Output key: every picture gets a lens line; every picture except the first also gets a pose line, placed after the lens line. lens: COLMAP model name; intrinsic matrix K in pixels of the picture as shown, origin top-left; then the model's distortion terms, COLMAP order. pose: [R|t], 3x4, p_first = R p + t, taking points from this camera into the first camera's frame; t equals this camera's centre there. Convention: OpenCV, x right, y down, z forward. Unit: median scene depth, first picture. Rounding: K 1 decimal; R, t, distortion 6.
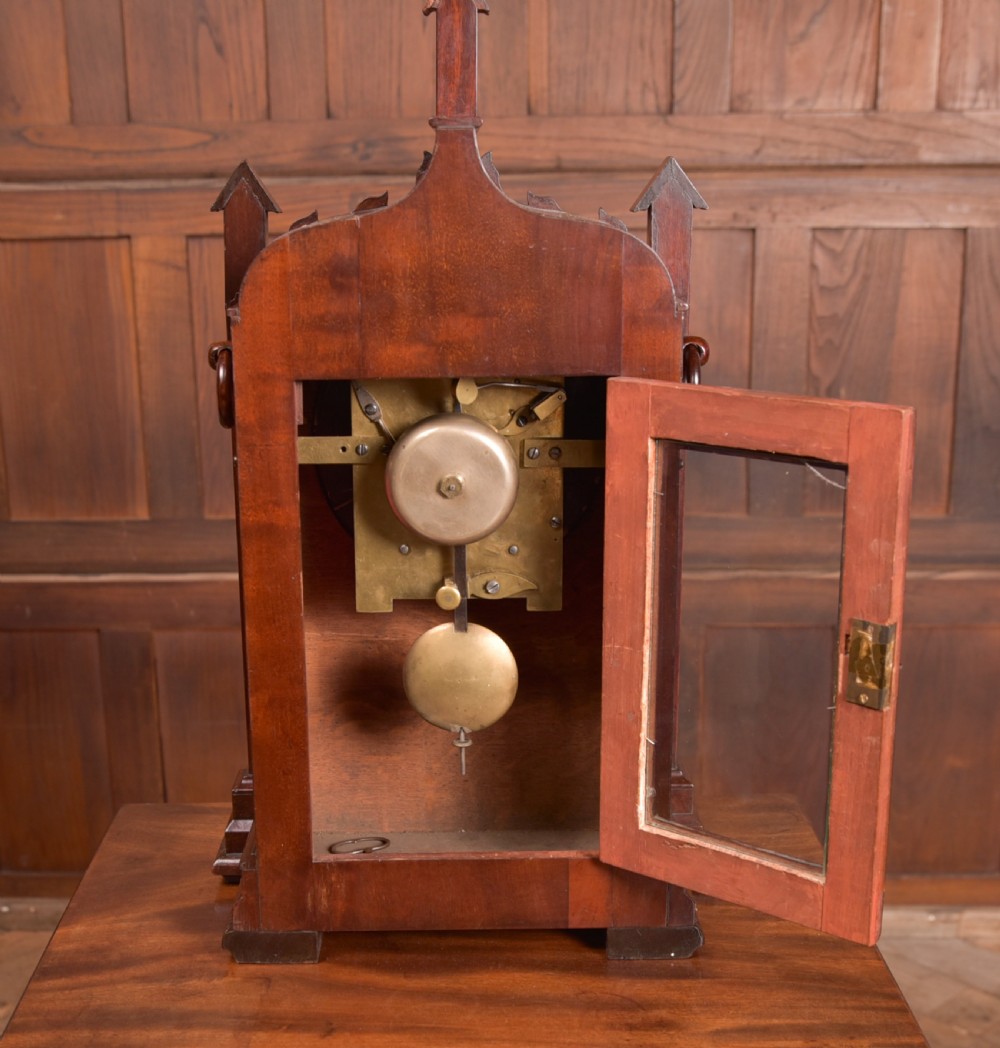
lens RADIAL K [[1665.8, 0, 465.6], [0, 1665.8, 600.7], [0, 0, 1]] dist [-0.047032, 0.000000]
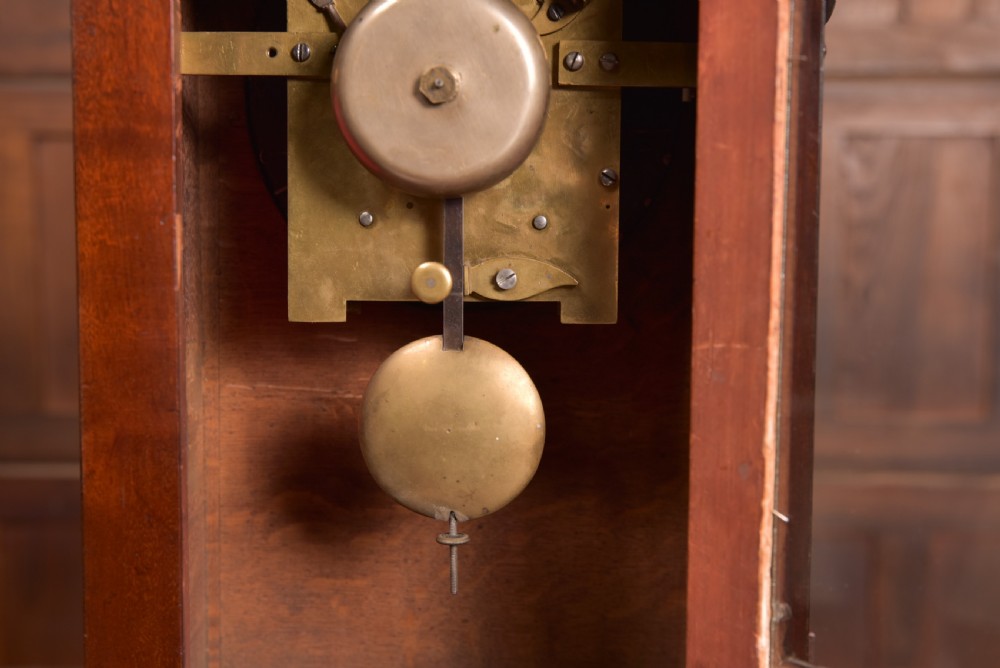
lens RADIAL K [[1274.4, 0, 499.9], [0, 1274.4, 340.0], [0, 0, 1]] dist [0.009981, 0.000000]
pose [[0.999776, 0.016894, -0.012757, 0.021329], [-0.018934, 0.983141, -0.181867, 0.105029], [0.009470, 0.182068, 0.983240, 0.562905]]
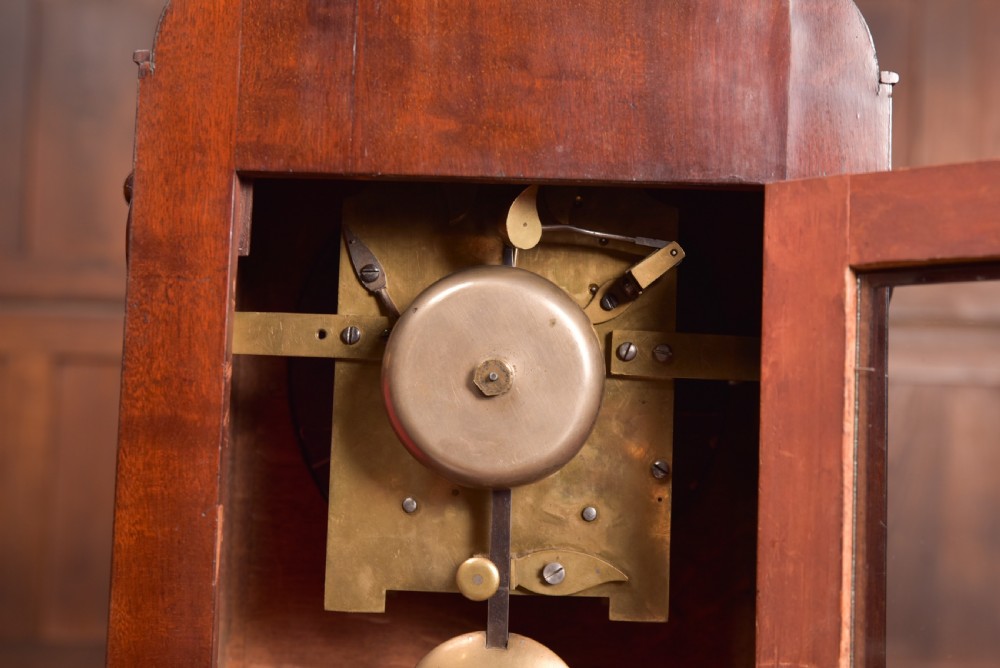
lens RADIAL K [[1274.4, 0, 498.2], [0, 1274.4, 353.3], [0, 0, 1]] dist [0.009981, 0.000000]
pose [[0.998964, 0.040566, -0.020618, 0.002791], [-0.045109, 0.942385, -0.331476, 0.072840], [0.005983, 0.332063, 0.943238, 0.569910]]
